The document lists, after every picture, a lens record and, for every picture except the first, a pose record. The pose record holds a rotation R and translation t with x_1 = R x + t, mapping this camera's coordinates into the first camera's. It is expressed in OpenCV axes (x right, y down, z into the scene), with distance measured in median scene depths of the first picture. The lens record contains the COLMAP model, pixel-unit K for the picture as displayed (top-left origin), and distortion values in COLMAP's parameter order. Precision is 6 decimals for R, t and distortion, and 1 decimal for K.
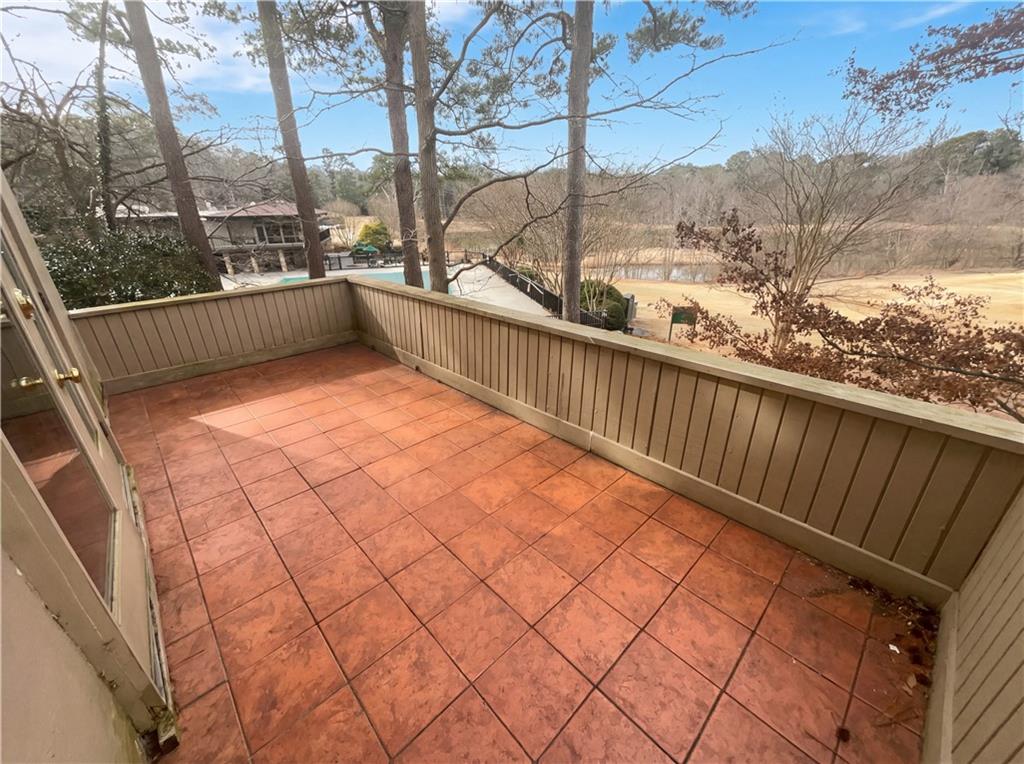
lens RADIAL K [[410.3, 0, 512.0], [0, 410.3, 382.0], [0, 0, 1]] dist [-0.001922, -0.000033]
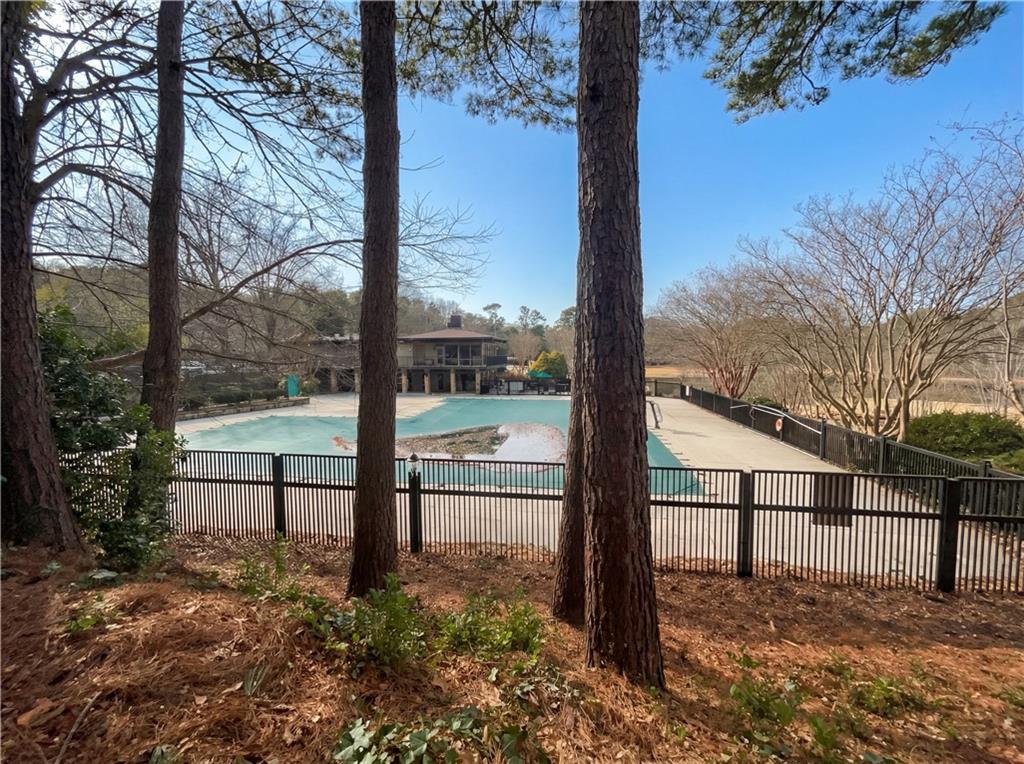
lens RADIAL K [[410.3, 0, 512.0], [0, 410.3, 382.0], [0, 0, 1]] dist [-0.001922, -0.000033]
pose [[0.916527, 0.030823, -0.398783, -0.052406], [-0.160242, 0.941811, -0.295489, -0.034428], [0.366471, 0.334726, 0.868135, 0.220845]]
